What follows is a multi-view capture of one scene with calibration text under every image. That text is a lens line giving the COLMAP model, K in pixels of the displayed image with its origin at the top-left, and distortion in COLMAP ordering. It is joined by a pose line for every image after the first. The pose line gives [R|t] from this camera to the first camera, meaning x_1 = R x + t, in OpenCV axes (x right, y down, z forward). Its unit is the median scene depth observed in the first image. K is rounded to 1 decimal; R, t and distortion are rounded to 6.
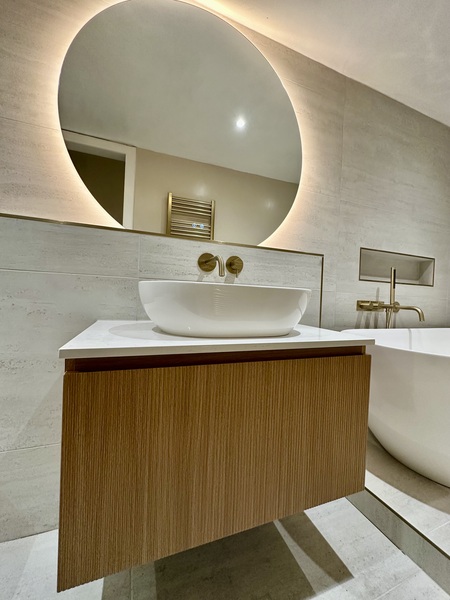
lens RADIAL K [[241.1, 0, 223.3], [0, 241.1, 301.5], [0, 0, 1]] dist [-0.001039, -0.000064]
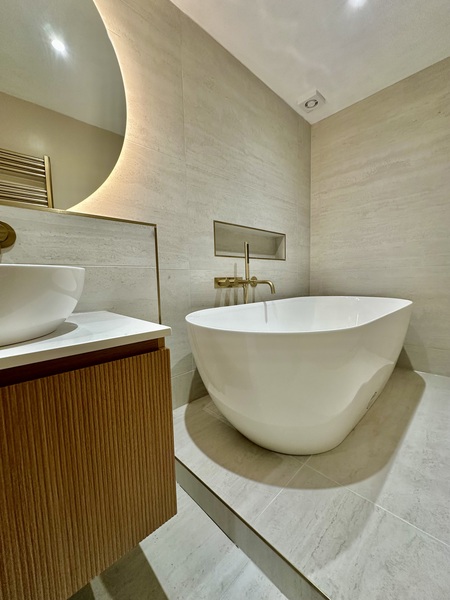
lens RADIAL K [[241.1, 0, 224.4], [0, 241.1, 301.6], [0, 0, 1]] dist [-0.001039, -0.000064]
pose [[0.922880, -0.098206, 0.372355, 0.236634], [0.069805, 0.993579, 0.089039, 0.007895], [-0.378708, -0.056180, 0.923810, 0.109994]]
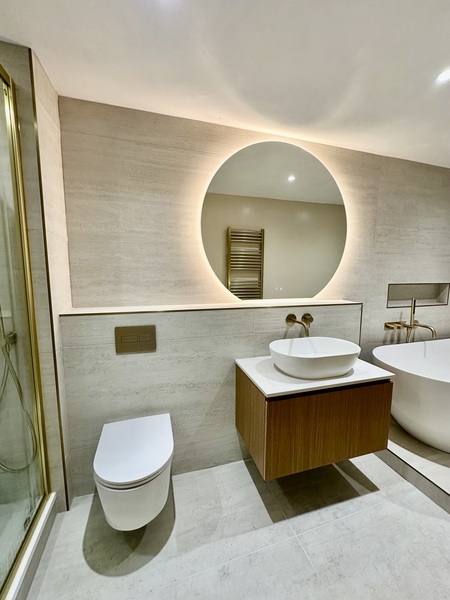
lens RADIAL K [[241.1, 0, 223.4], [0, 241.1, 301.0], [0, 0, 1]] dist [-0.001039, -0.000064]
pose [[0.996673, -0.027587, -0.076691, -0.259931], [0.035126, 0.994490, 0.098773, -0.303921], [0.073543, -0.101138, 0.992150, -0.428597]]
